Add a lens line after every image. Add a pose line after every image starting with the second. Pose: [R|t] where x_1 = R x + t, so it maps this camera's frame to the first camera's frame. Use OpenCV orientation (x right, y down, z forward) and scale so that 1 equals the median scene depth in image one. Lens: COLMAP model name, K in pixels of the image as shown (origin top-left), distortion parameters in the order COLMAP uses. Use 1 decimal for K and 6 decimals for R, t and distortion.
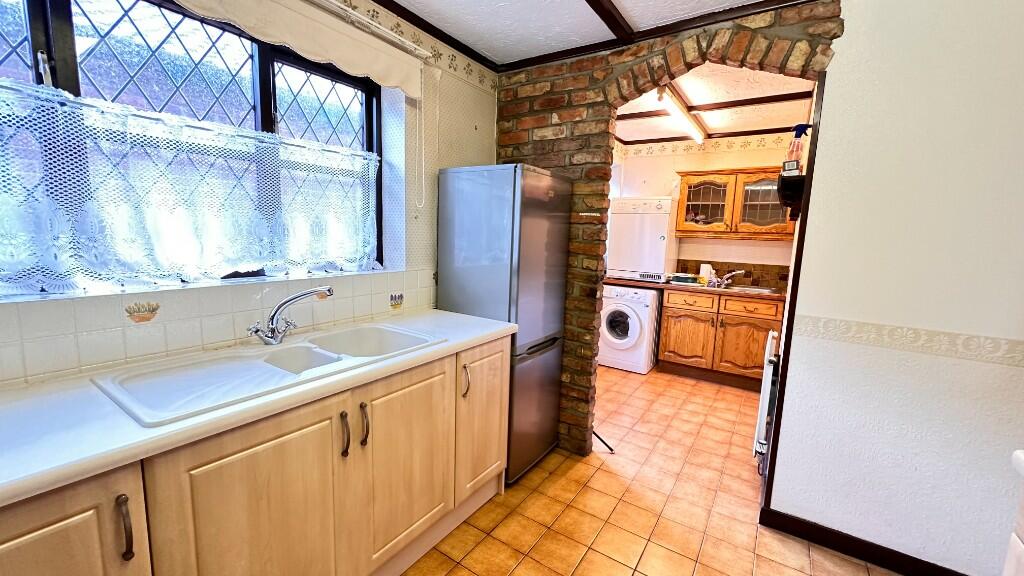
lens RADIAL K [[406.0, 0, 515.7], [0, 406.0, 287.6], [0, 0, 1]] dist [-0.003105, 0.000208]
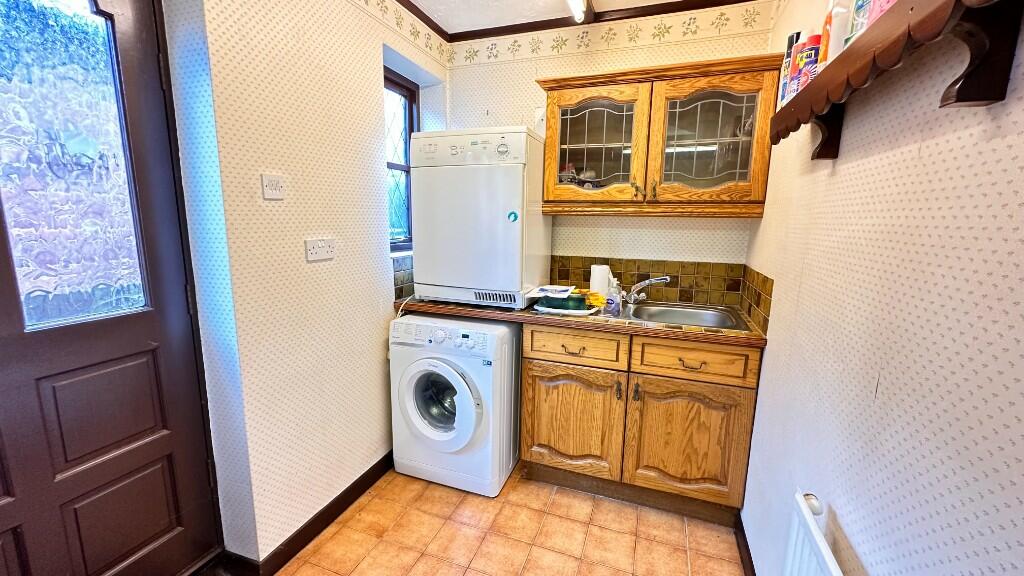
lens RADIAL K [[406.0, 0, 515.7], [0, 406.0, 287.6], [0, 0, 1]] dist [-0.003105, 0.000208]
pose [[0.969854, -0.061757, 0.235733, 0.246873], [0.051860, 0.997502, 0.047964, -0.062384], [-0.238106, -0.034293, 0.970634, 0.536347]]
